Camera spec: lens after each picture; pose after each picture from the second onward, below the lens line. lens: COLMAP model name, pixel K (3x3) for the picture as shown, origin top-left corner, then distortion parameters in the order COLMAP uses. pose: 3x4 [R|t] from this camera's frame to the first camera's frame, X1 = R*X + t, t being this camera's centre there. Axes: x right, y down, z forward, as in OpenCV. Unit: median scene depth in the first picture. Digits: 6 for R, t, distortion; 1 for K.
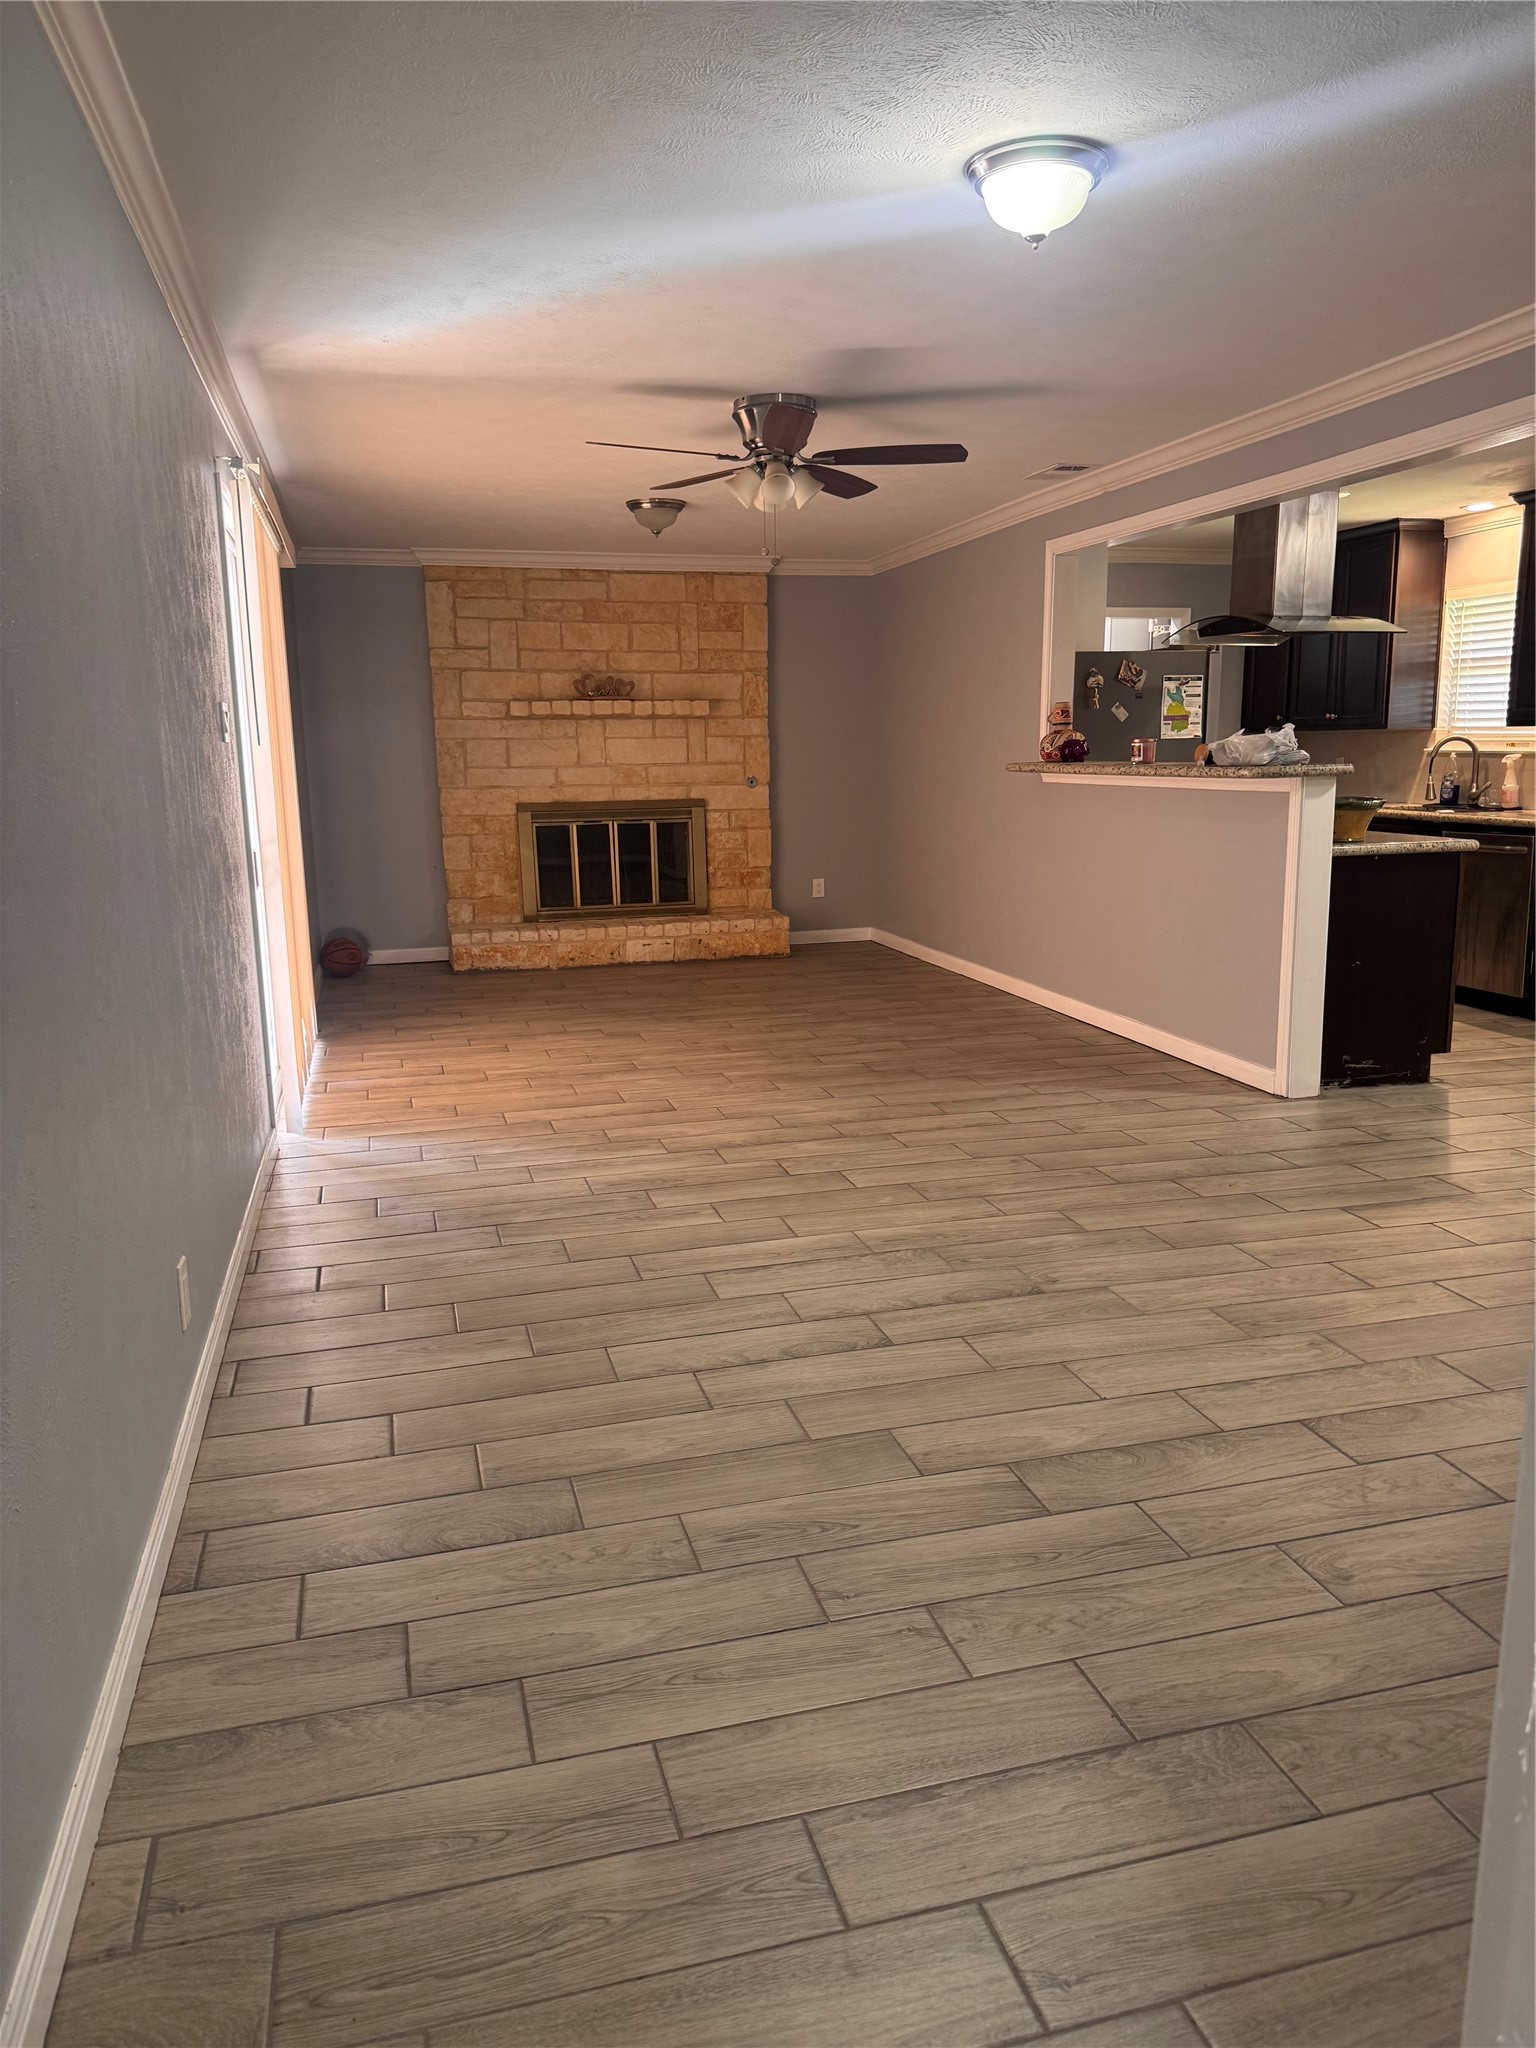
lens RADIAL K [[1445.9, 0, 776.2], [0, 1445.9, 1034.7], [0, 0, 1]] dist [0.196565, -0.437274]
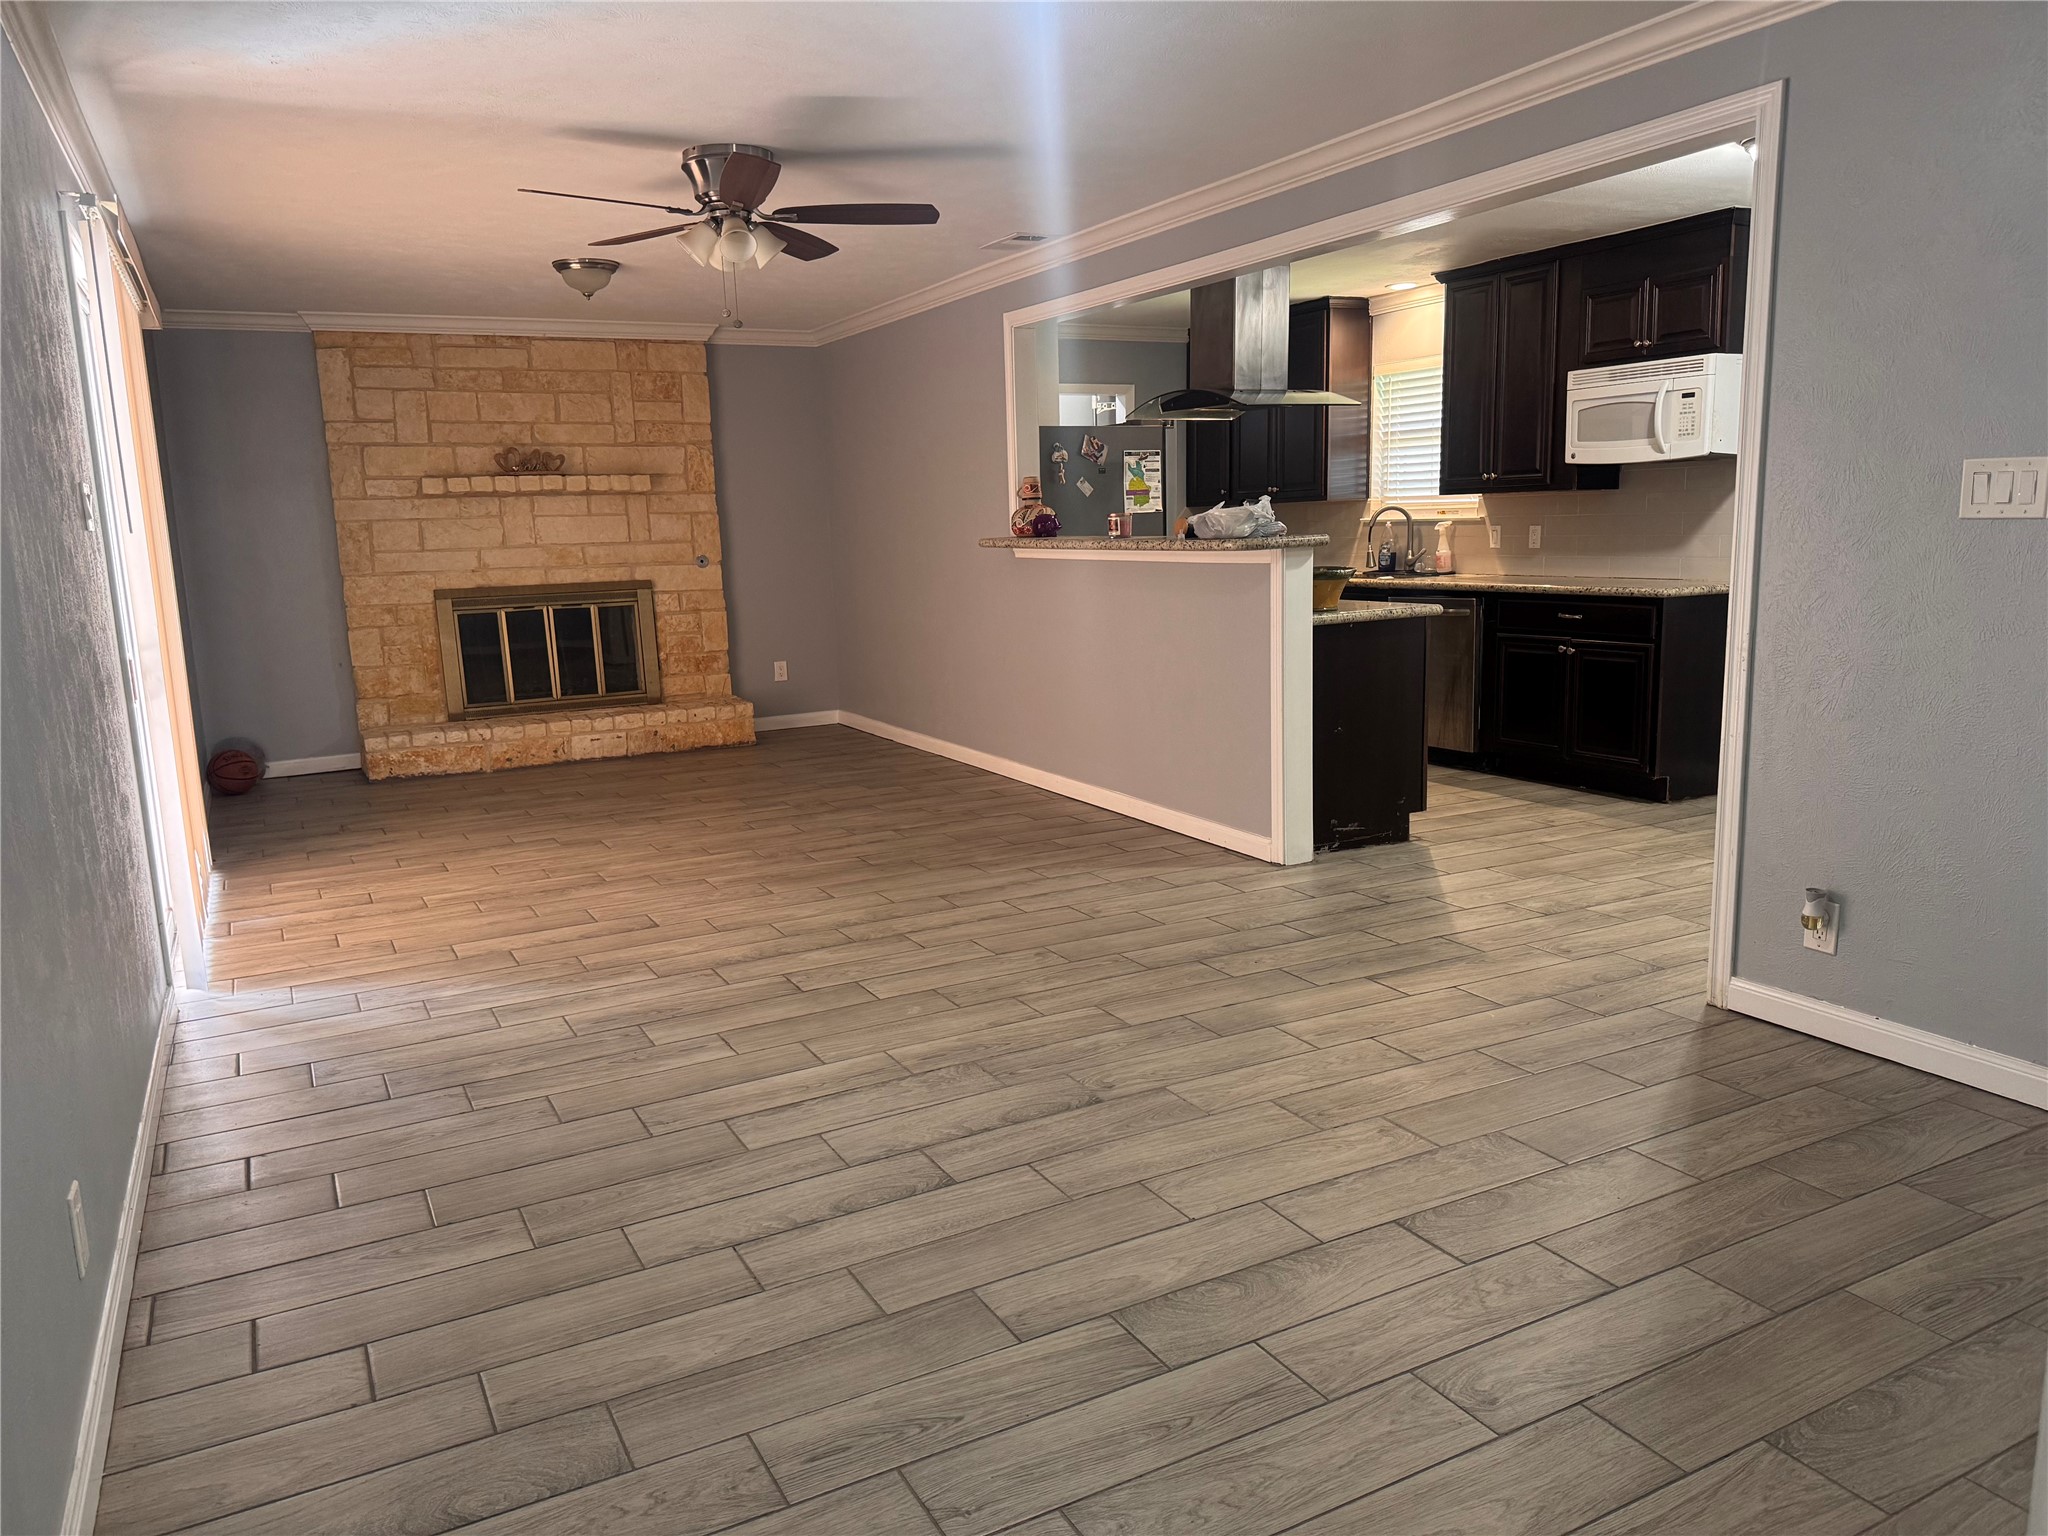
lens RADIAL K [[1445.9, 0, 1030.5], [0, 1445.9, 777.6], [0, 0, 1]] dist [0.196565, -0.437274]
pose [[0.975517, -0.054353, 0.213100, -0.019908], [0.059113, 0.998123, -0.016022, -0.007157], [-0.211829, 0.028227, 0.976899, 0.038306]]
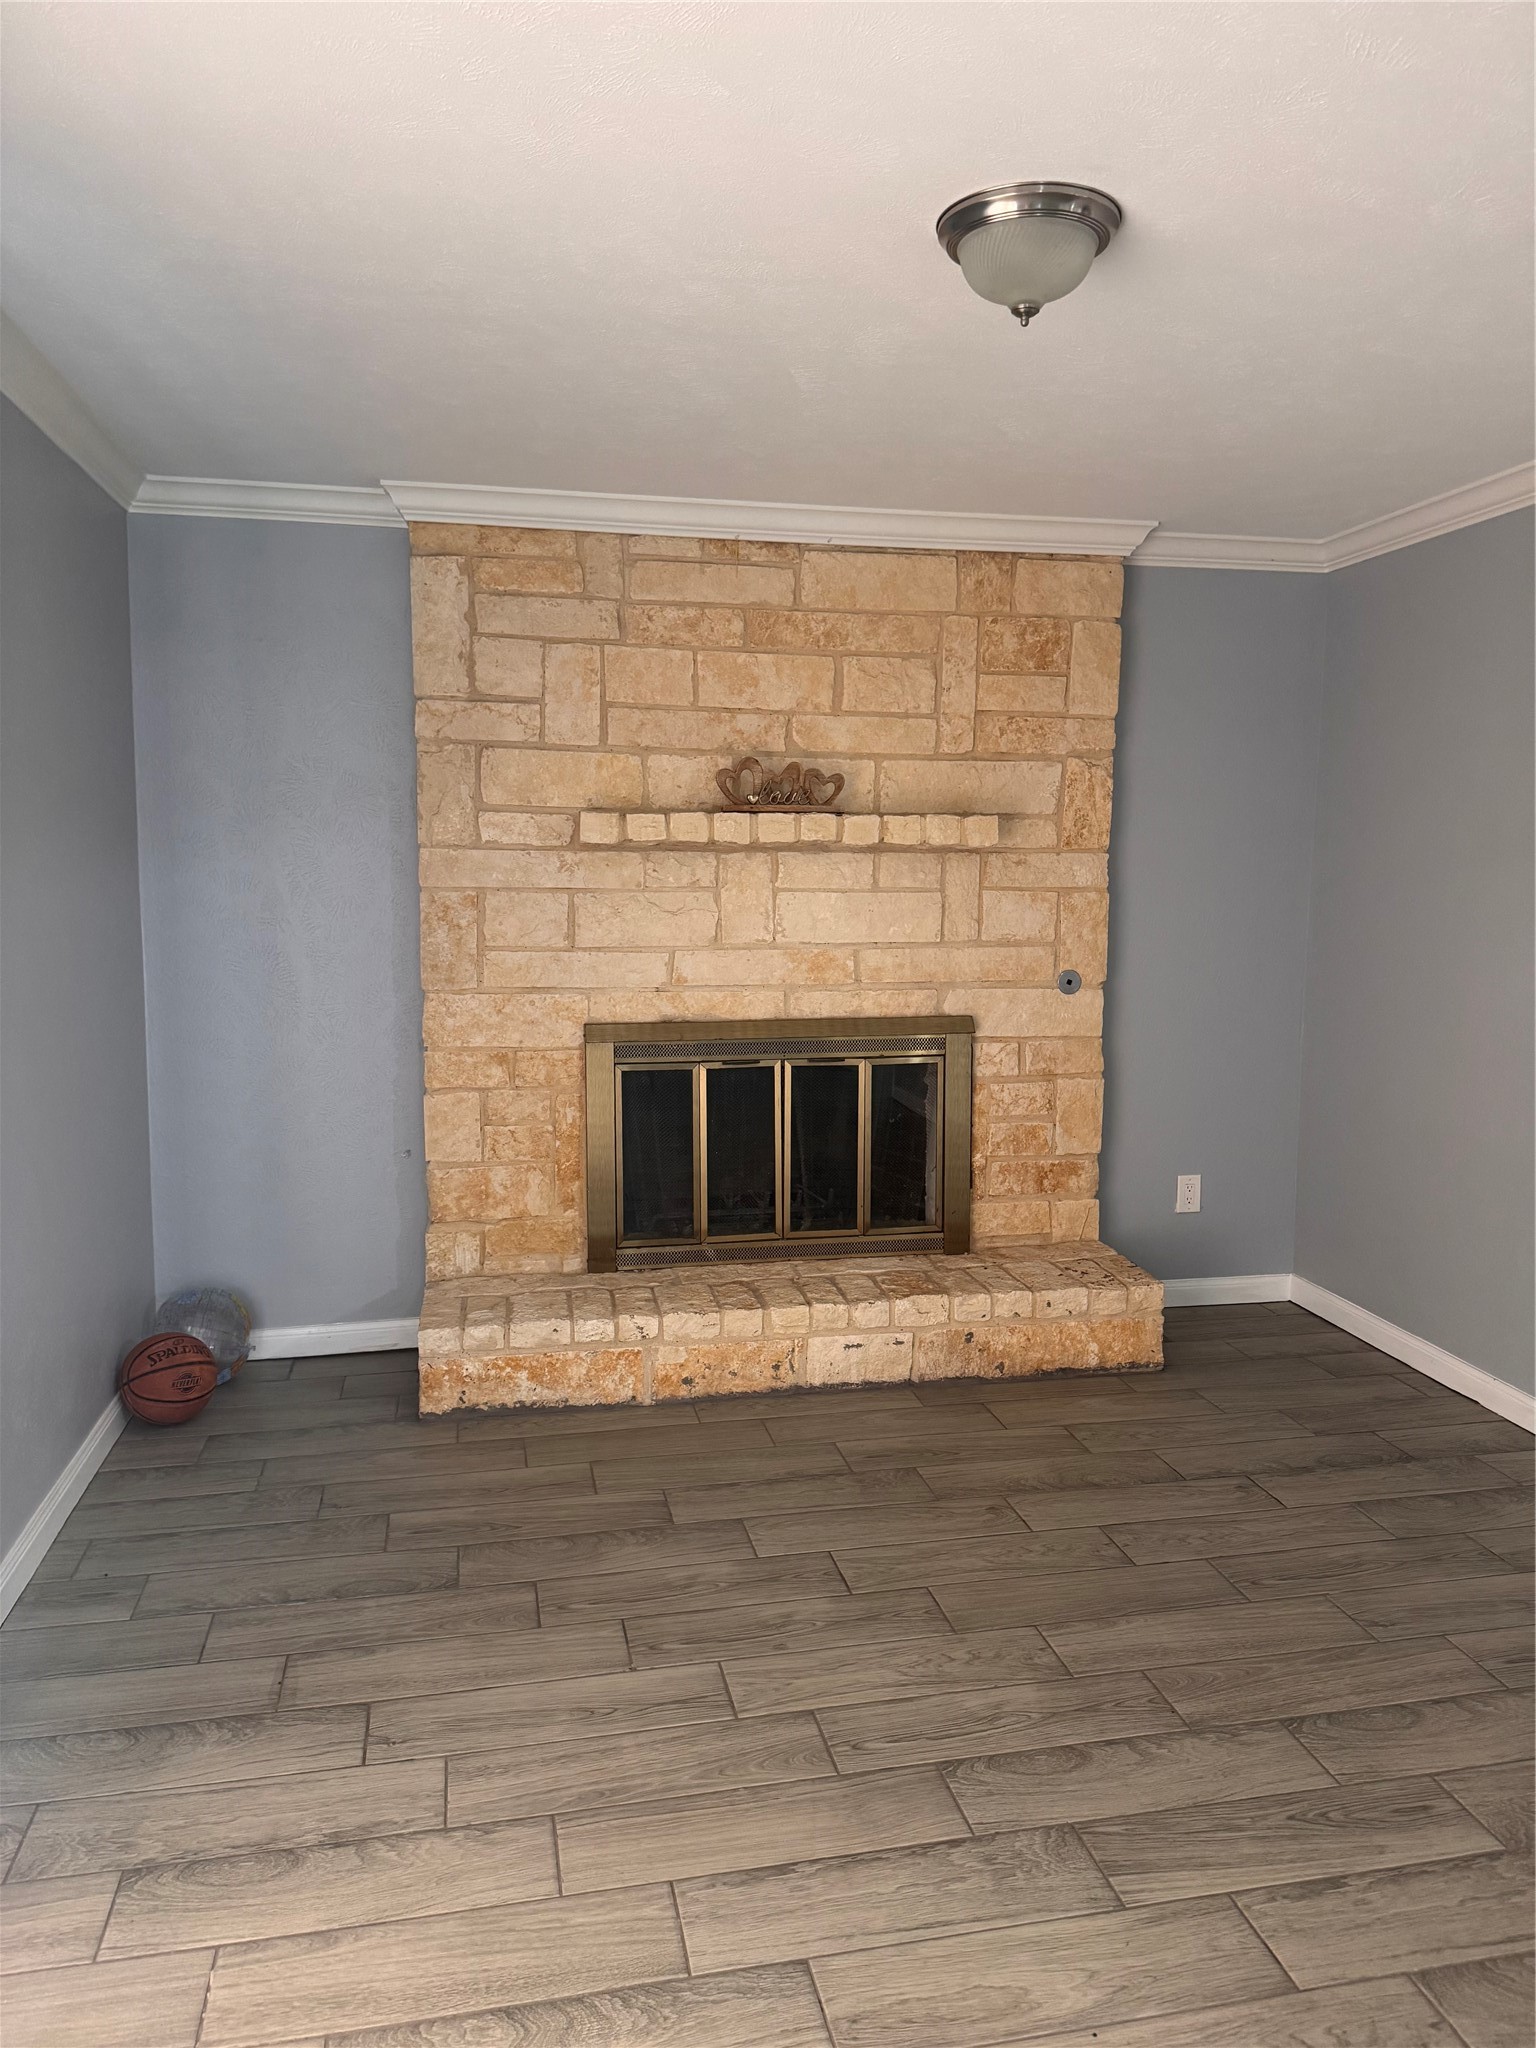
lens RADIAL K [[1422.1, 0, 768.0], [0, 1422.1, 1024.0], [0, 0, 1]] dist [0.161728, -0.274527]
pose [[0.997651, 0.029609, -0.061767, -0.091845], [-0.034495, 0.996229, -0.079605, -0.125945], [0.059178, 0.081549, 0.994911, 0.554805]]
